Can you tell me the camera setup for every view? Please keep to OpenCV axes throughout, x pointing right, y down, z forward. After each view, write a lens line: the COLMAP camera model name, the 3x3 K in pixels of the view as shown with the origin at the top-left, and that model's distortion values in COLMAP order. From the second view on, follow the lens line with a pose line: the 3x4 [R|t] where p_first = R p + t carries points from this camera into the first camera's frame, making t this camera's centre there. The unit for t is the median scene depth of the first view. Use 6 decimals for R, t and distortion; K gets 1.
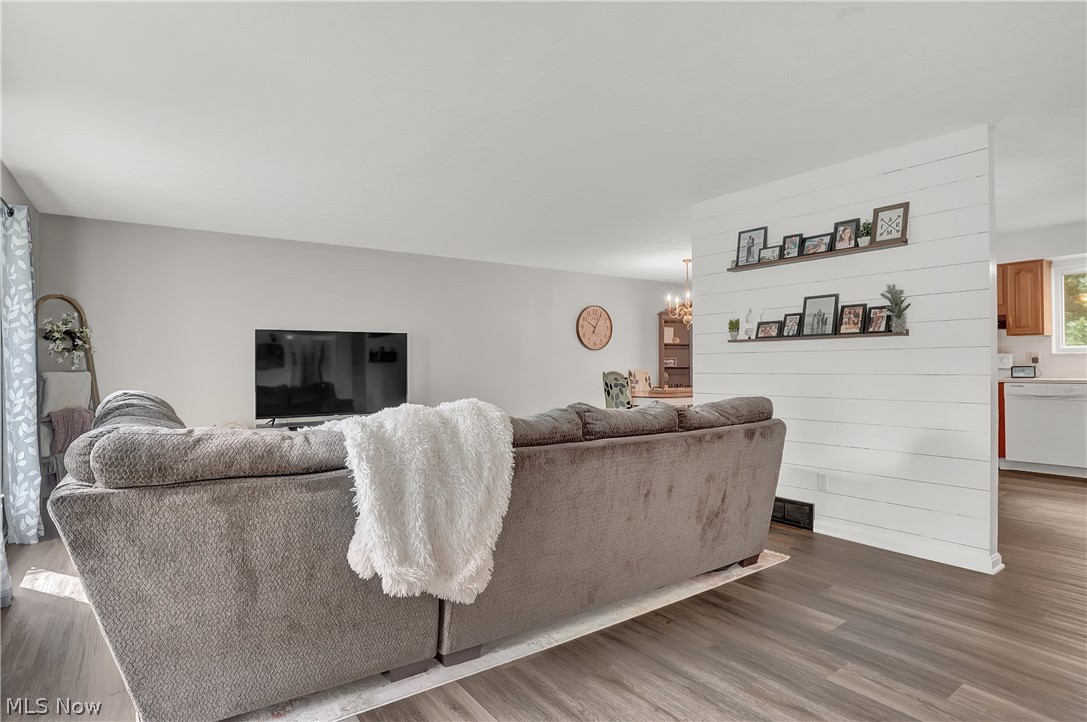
lens RADIAL K [[566.8, 0, 543.5], [0, 566.8, 361.0], [0, 0, 1]] dist [-0.073549, 0.033998]
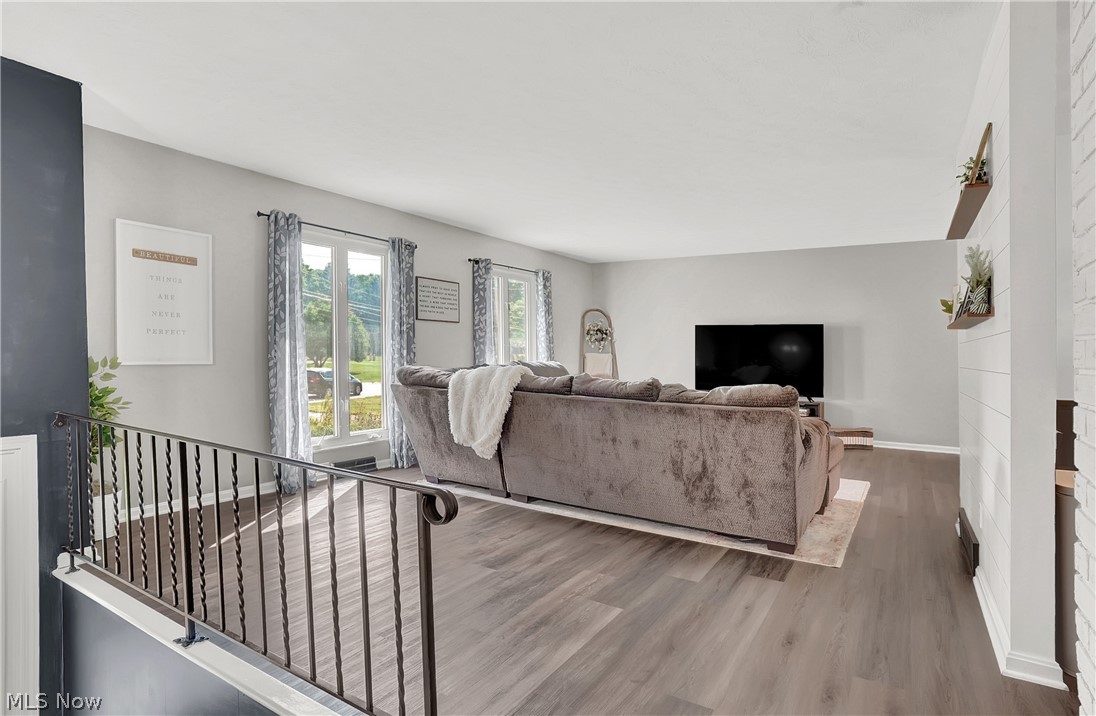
lens RADIAL K [[575.8, 0, 535.2], [0, 575.8, 356.8], [0, 0, 1]] dist [-0.028726, -0.000344]
pose [[0.376645, 0.022255, -0.926090, 1.272042], [-0.012645, 0.999742, 0.018882, -0.000464], [0.926271, 0.004598, 0.376830, 0.220726]]
